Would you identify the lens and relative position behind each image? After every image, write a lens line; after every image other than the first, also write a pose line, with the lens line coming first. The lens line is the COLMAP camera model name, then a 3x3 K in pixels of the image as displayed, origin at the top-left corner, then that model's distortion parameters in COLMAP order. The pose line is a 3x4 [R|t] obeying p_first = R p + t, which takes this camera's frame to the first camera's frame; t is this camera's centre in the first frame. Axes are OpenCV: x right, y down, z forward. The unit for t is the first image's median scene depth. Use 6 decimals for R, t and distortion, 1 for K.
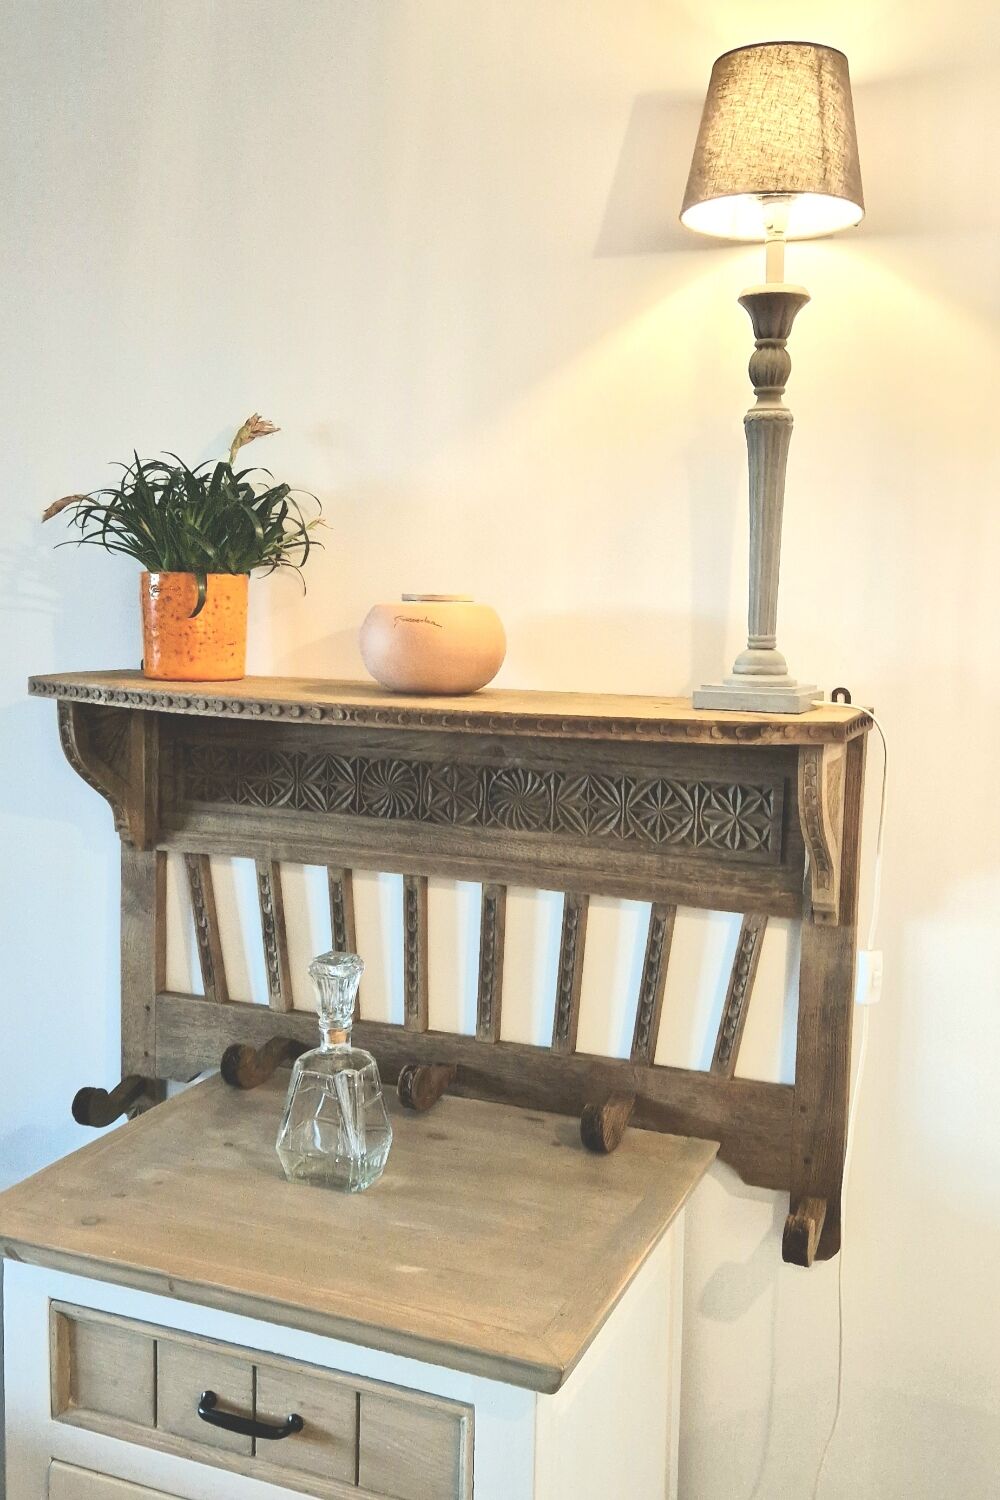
lens RADIAL K [[1478.1, 0, 506.8], [0, 1478.1, 717.5], [0, 0, 1]] dist [0.021433, 0.000000]
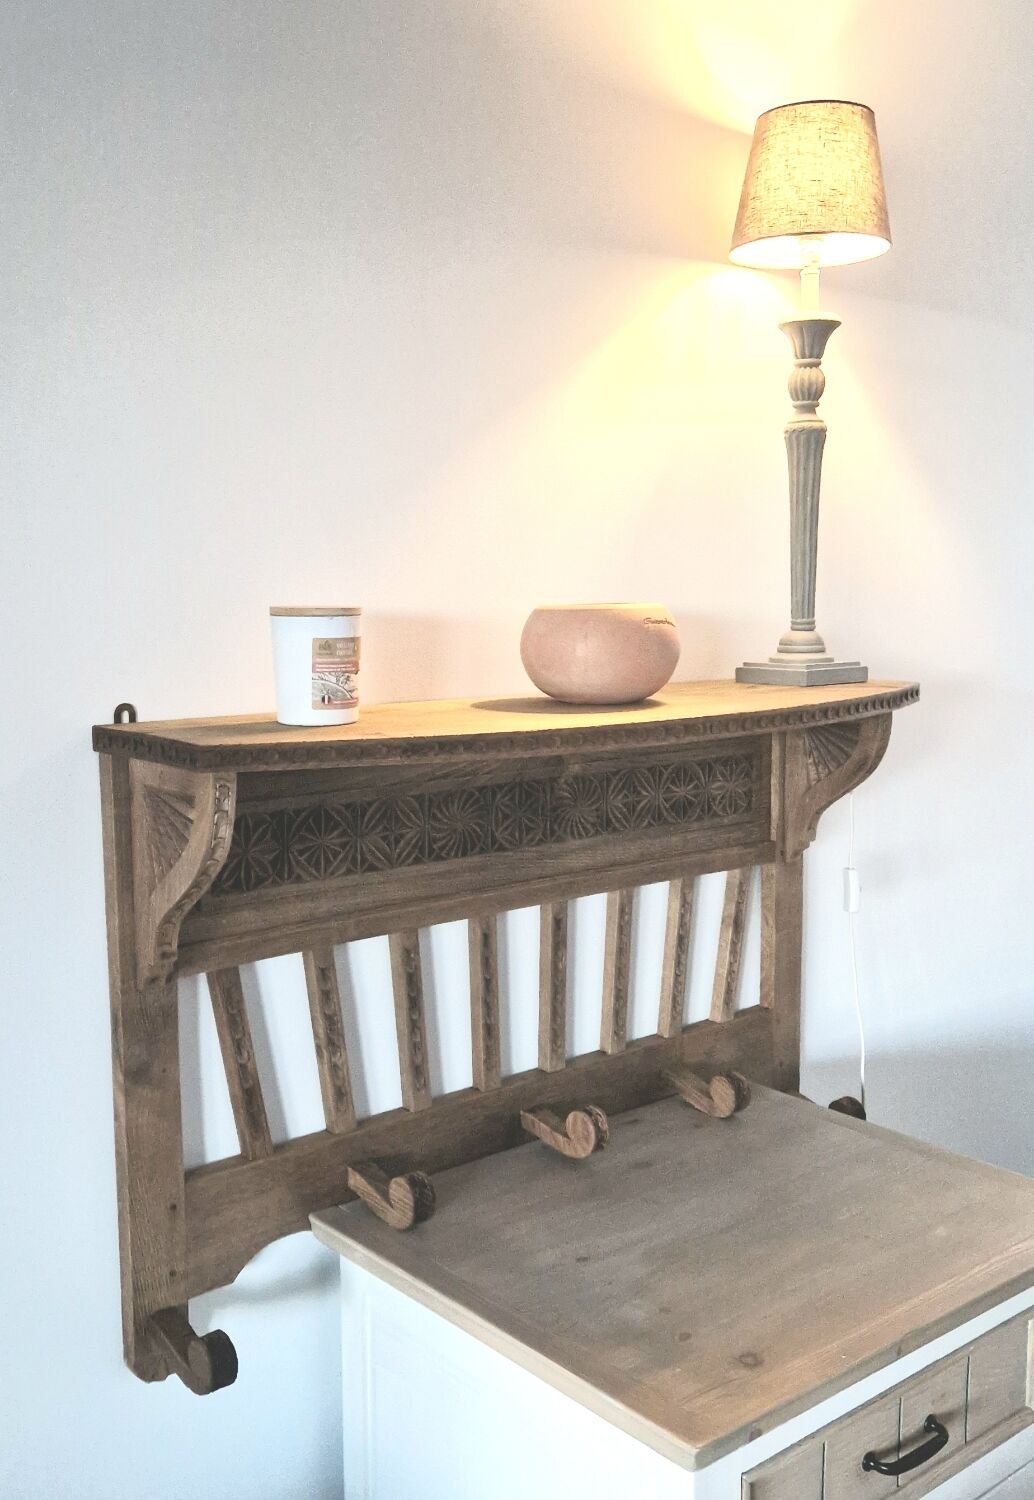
lens RADIAL K [[1492.9, 0, 515.6], [0, 1492.9, 754.1], [0, 0, 1]] dist [0.020310, 0.000000]
pose [[0.451438, -0.129025, 0.882925, -0.899522], [0.093150, 0.990898, 0.097177, -0.079430], [-0.887427, 0.038375, 0.459348, 0.623223]]
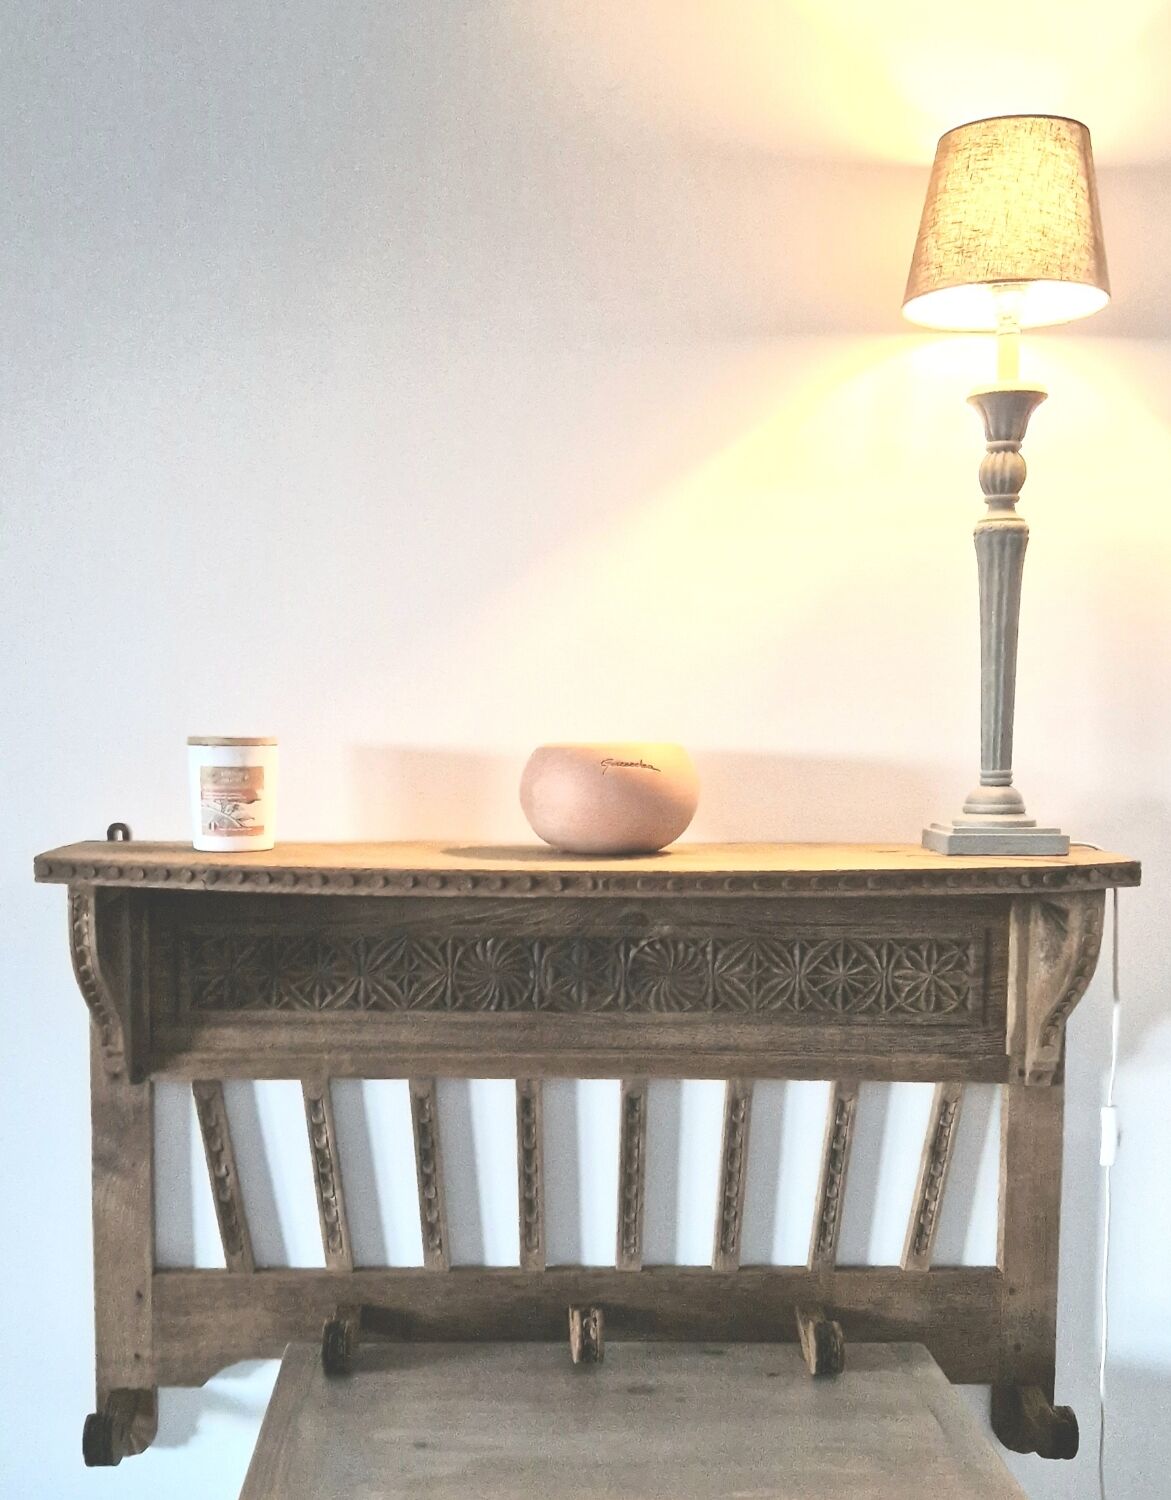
lens RADIAL K [[1779.5, 0, 555.6], [0, 1779.5, 869.4], [0, 0, 1]] dist [0.016491, 0.000000]
pose [[0.910223, -0.049948, 0.411096, -0.483261], [0.048894, 0.998718, 0.013087, -0.021393], [-0.411222, 0.008188, 0.911498, 0.116004]]
